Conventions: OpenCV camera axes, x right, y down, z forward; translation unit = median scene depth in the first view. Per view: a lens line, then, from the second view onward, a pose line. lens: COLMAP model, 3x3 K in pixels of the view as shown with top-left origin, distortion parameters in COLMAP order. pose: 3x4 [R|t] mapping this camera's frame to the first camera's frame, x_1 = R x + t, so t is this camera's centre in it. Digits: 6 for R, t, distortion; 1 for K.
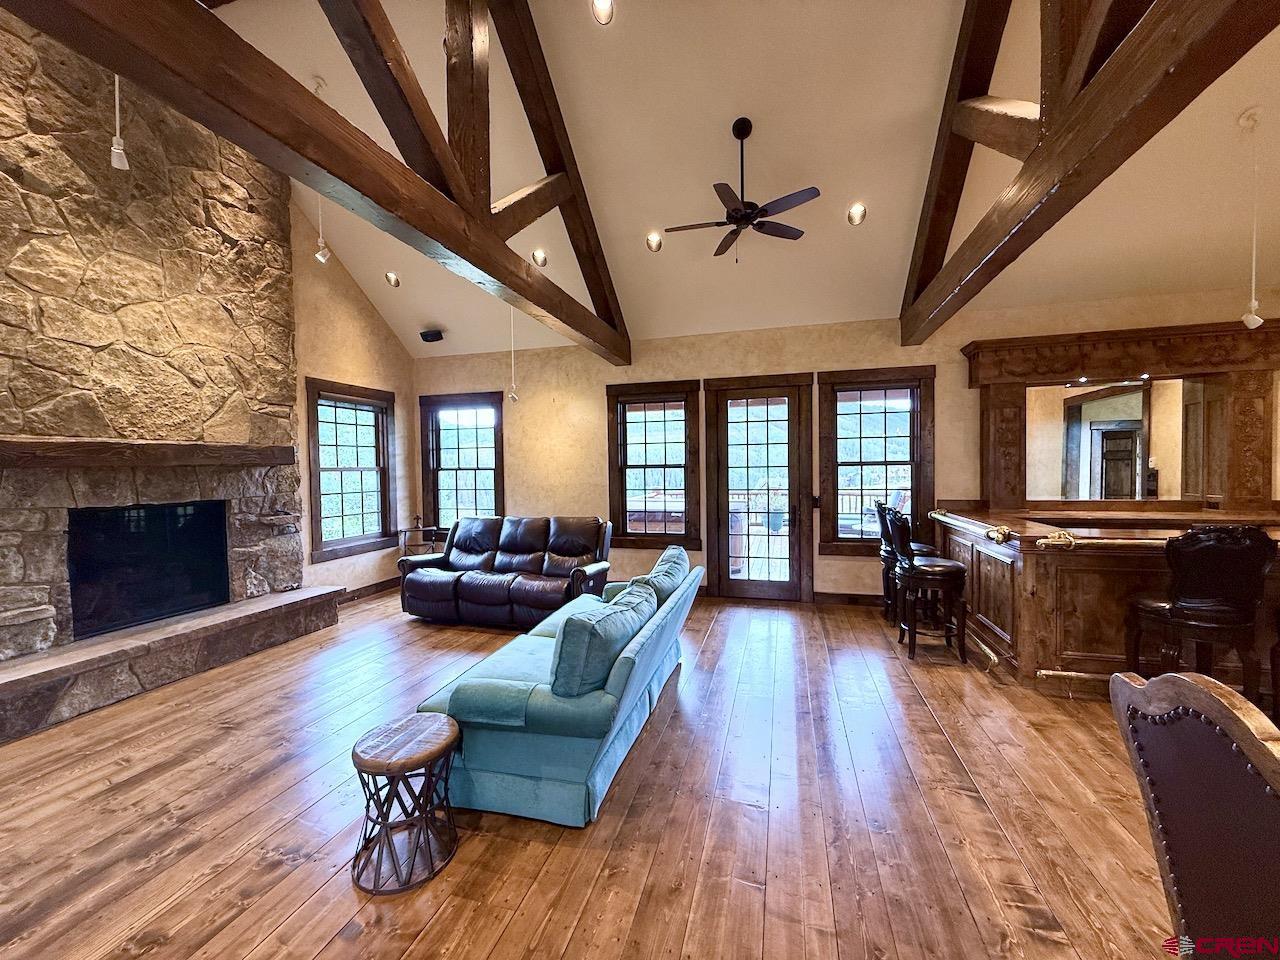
lens RADIAL K [[509.1, 0, 636.3], [0, 509.1, 480.2], [0, 0, 1]] dist [-0.000074, 0.000389]
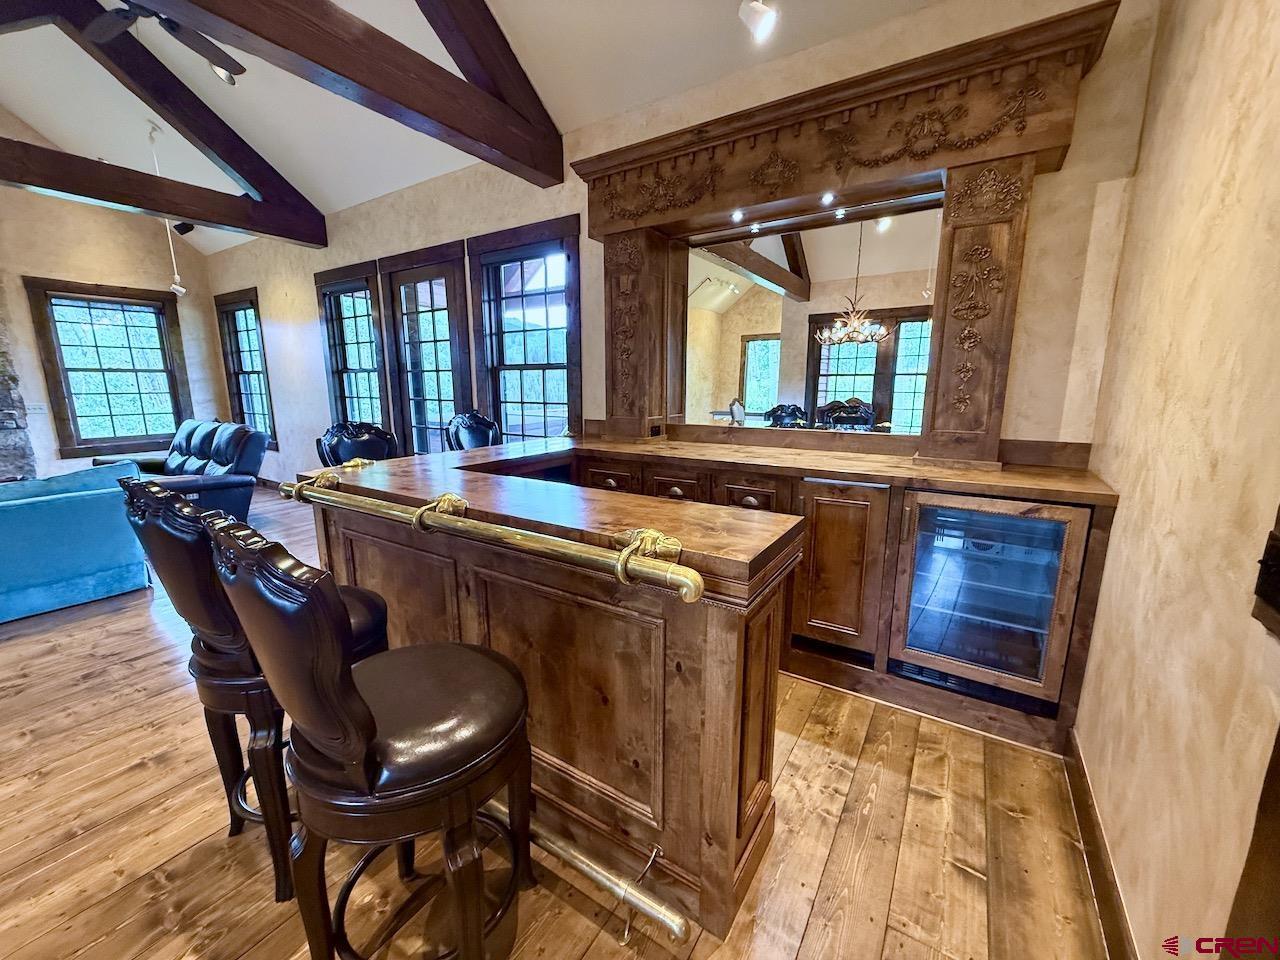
lens RADIAL K [[509.1, 0, 636.3], [0, 509.1, 480.2], [0, 0, 1]] dist [-0.000074, 0.000389]
pose [[0.955579, 0.069685, -0.286380, 0.933663], [-0.021068, 0.985312, 0.169458, 0.000731], [0.293982, -0.155897, 0.943012, 0.372377]]
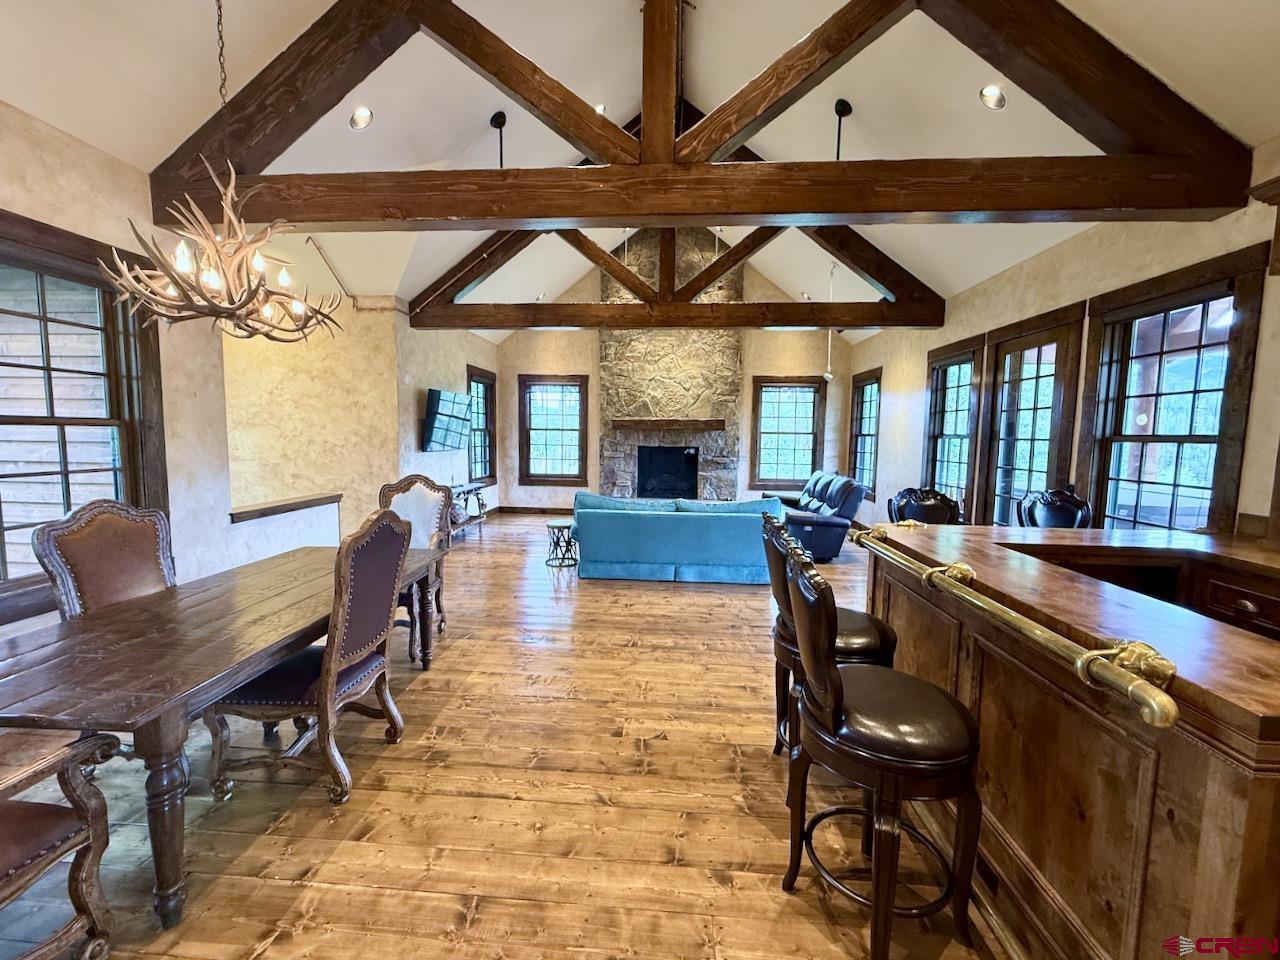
lens RADIAL K [[524.9, 0, 640.0], [0, 524.9, 480.0], [0, 0, 1]] dist [0.001852, 0.000126]
pose [[0.208637, 0.104771, -0.972365, 1.049533], [-0.042503, 0.994277, 0.098012, -0.021975], [0.977069, 0.020879, 0.211896, 0.326978]]
